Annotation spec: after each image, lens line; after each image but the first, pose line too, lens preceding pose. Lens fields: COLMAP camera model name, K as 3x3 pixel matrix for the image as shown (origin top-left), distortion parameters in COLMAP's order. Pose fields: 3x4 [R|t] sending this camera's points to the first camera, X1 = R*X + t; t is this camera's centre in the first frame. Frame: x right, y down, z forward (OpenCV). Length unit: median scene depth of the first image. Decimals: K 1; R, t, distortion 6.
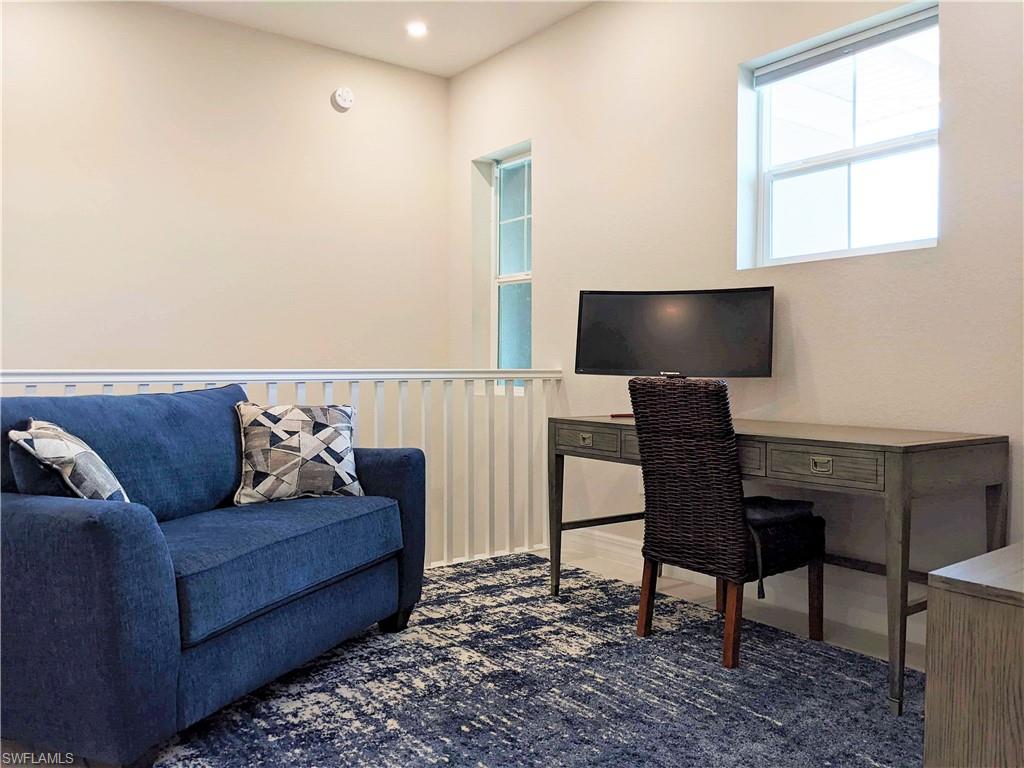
lens RADIAL K [[809.9, 0, 506.8], [0, 809.9, 373.4], [0, 0, 1]] dist [0.029136, -0.055795]
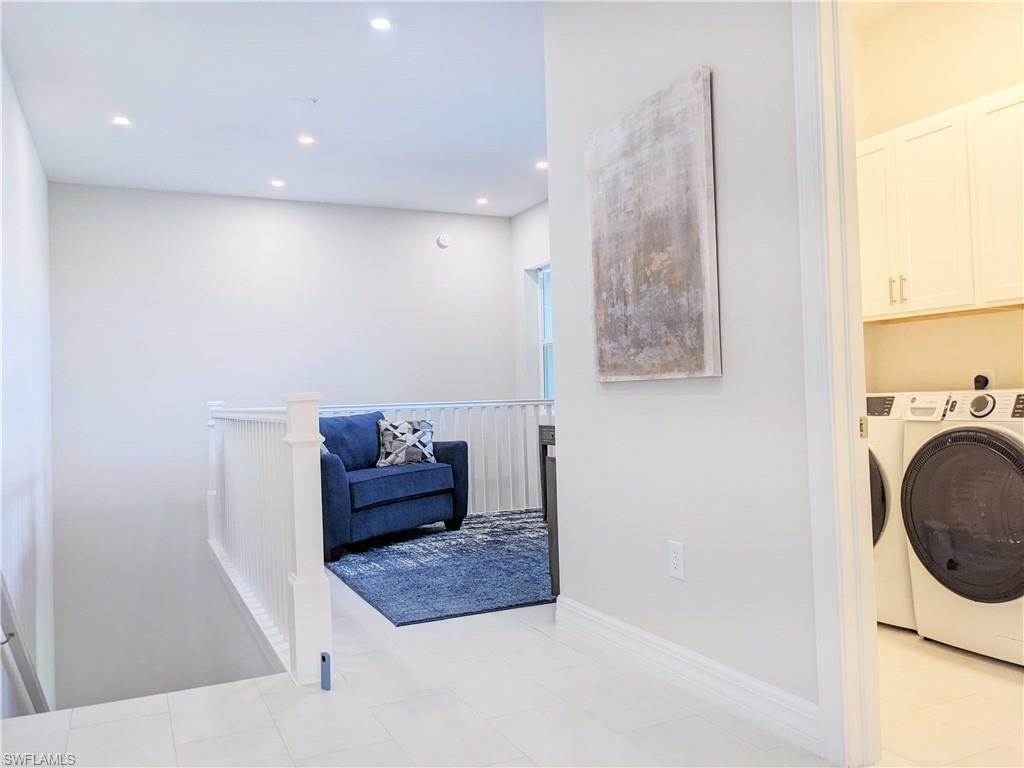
lens RADIAL K [[809.9, 0, 517.5], [0, 809.9, 380.3], [0, 0, 1]] dist [0.029136, -0.055795]
pose [[0.979167, -0.030211, -0.200797, 0.448449], [0.025881, 0.999373, -0.024154, -0.006542], [0.201401, 0.018454, 0.979335, -0.990968]]
